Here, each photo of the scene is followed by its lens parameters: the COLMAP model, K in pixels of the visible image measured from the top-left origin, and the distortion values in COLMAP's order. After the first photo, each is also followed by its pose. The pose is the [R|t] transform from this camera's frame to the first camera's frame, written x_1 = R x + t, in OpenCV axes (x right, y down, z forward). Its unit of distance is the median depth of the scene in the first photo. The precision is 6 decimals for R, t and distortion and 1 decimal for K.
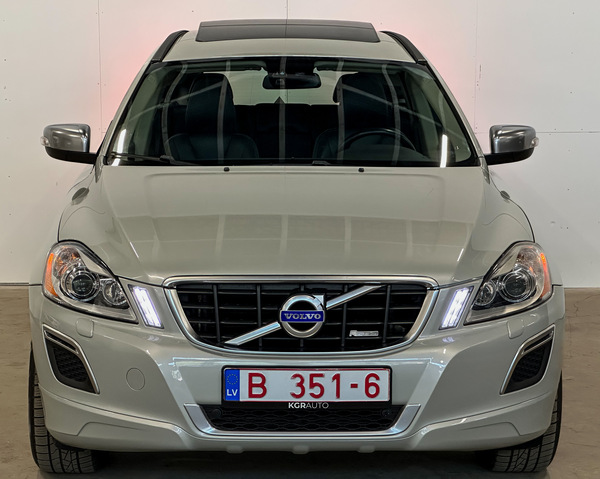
lens RADIAL K [[1527.2, 0, 301.6], [0, 1527.2, 239.0], [0, 0, 1]] dist [-0.528697, 0.000000]
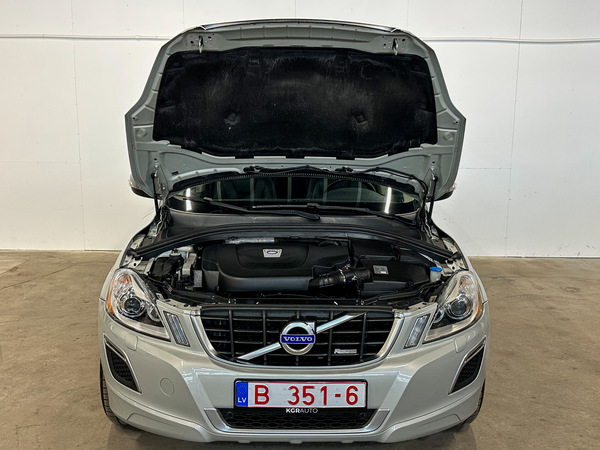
lens RADIAL K [[645.2, 0, 304.7], [0, 645.2, 223.2], [0, 0, 1]] dist [0.049531, 0.000000]
pose [[0.999951, 0.009932, 0.000006, 0.005249], [-0.009930, 0.999710, 0.021942, -0.058547], [0.000212, -0.021941, 0.999759, 0.454776]]
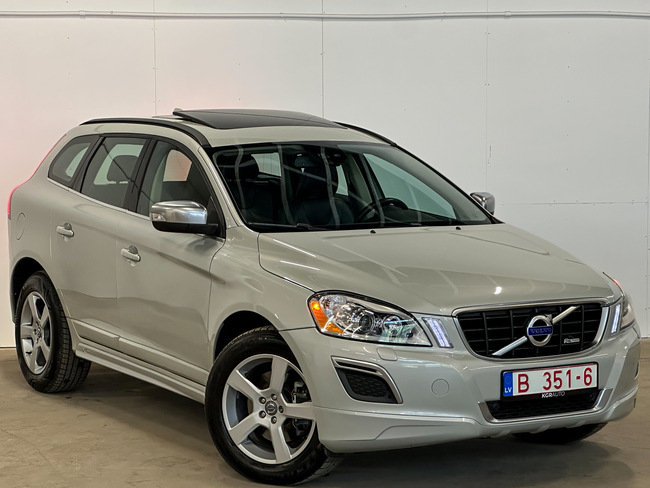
lens RADIAL K [[1545.4, 0, 326.3], [0, 1545.4, 245.2], [0, 0, 1]] dist [0.037162, 0.000000]
pose [[0.871183, -0.041136, 0.489232, -0.851576], [0.063724, 0.997529, -0.029598, 0.002230], [-0.486805, 0.056961, 0.871651, -0.137063]]
